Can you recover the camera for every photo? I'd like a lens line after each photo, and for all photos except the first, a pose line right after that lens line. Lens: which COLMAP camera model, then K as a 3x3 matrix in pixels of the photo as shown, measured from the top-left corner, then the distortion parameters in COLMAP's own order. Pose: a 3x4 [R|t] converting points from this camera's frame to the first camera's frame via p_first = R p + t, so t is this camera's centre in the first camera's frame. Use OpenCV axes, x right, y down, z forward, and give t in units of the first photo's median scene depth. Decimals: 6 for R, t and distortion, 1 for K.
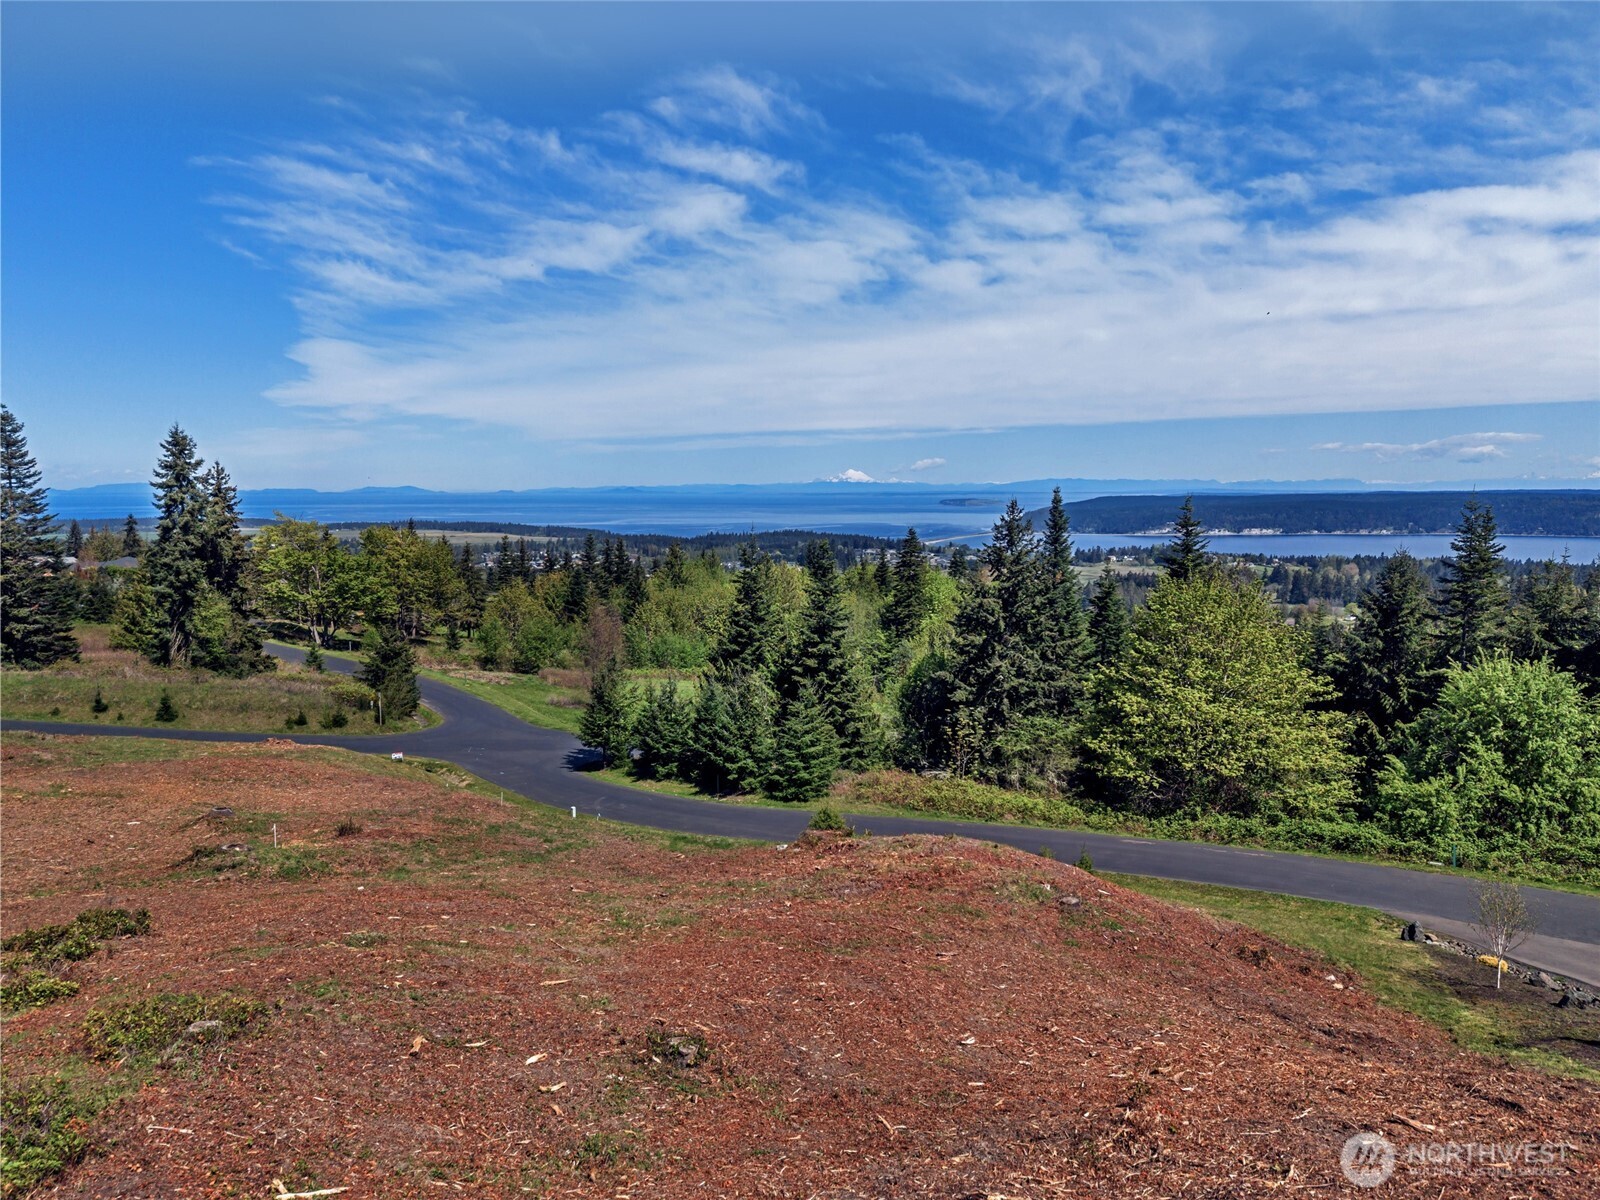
lens RADIAL K [[1072.6, 0, 800.0], [0, 1072.6, 600.0], [0, 0, 1]] dist [0.036894, -0.042408]
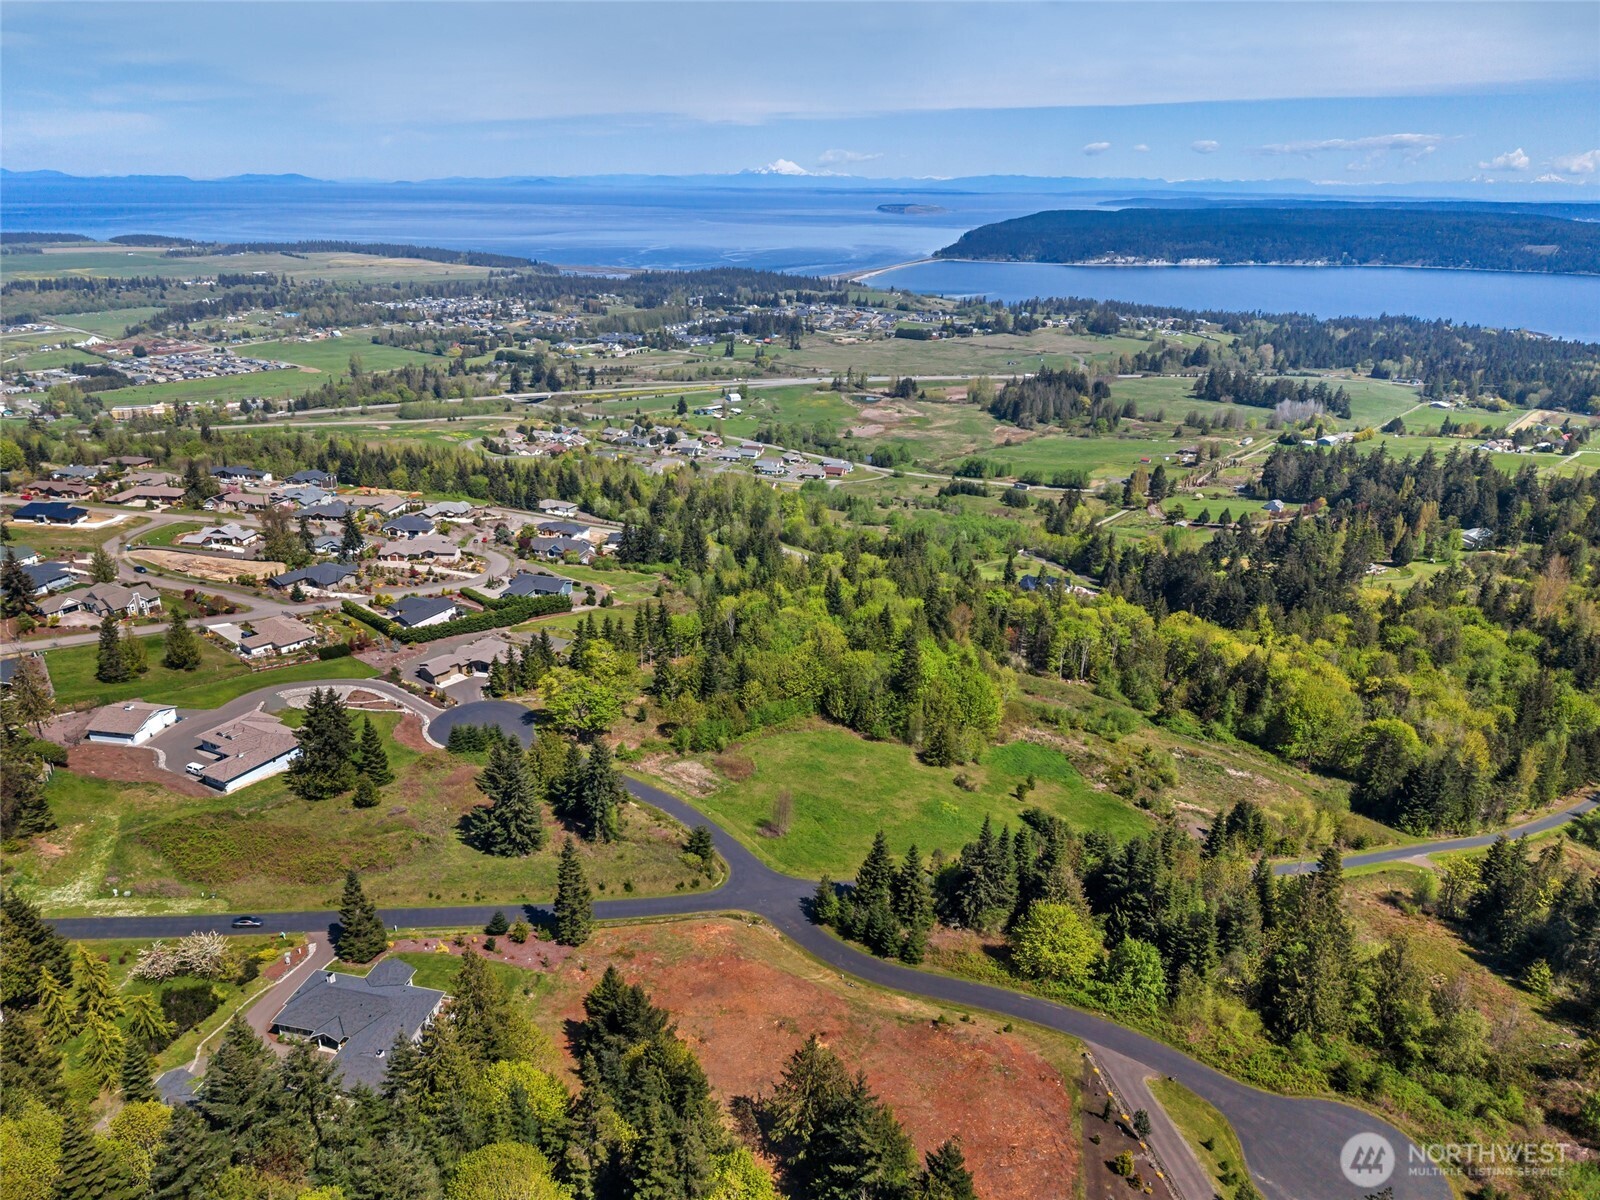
lens RADIAL K [[1082.9, 0, 800.0], [0, 1082.9, 600.0], [0, 0, 1]] dist [0.029736, -0.031947]
pose [[0.997843, -0.010393, 0.064811, -0.364653], [-0.006945, 0.965126, 0.261692, -1.141284], [-0.065270, -0.261578, 0.962973, -1.163066]]
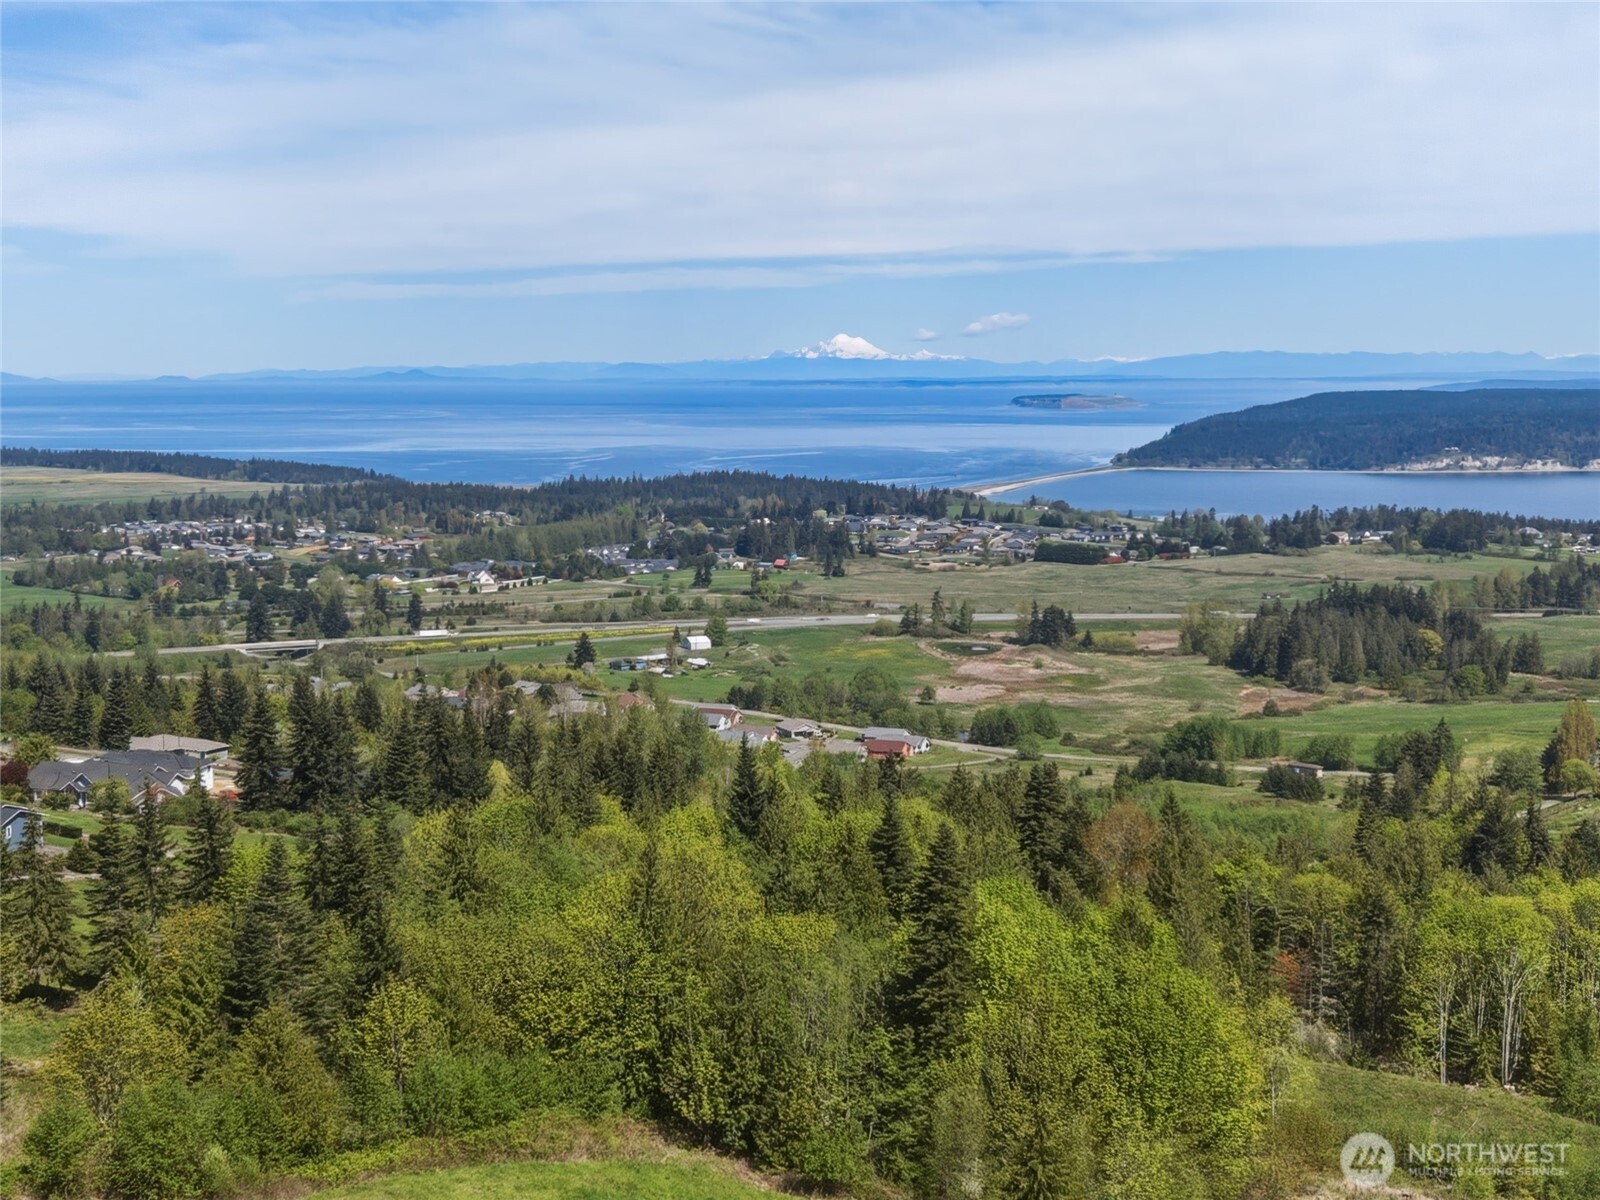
lens RADIAL K [[2062.6, 0, 800.0], [0, 2062.6, 600.0], [0, 0, 1]] dist [0.044750, -0.069271]
pose [[0.999637, -0.004461, 0.026582, 0.029752], [0.004257, 0.999961, 0.007717, -0.364574], [-0.026616, -0.007601, 0.999617, 0.138489]]
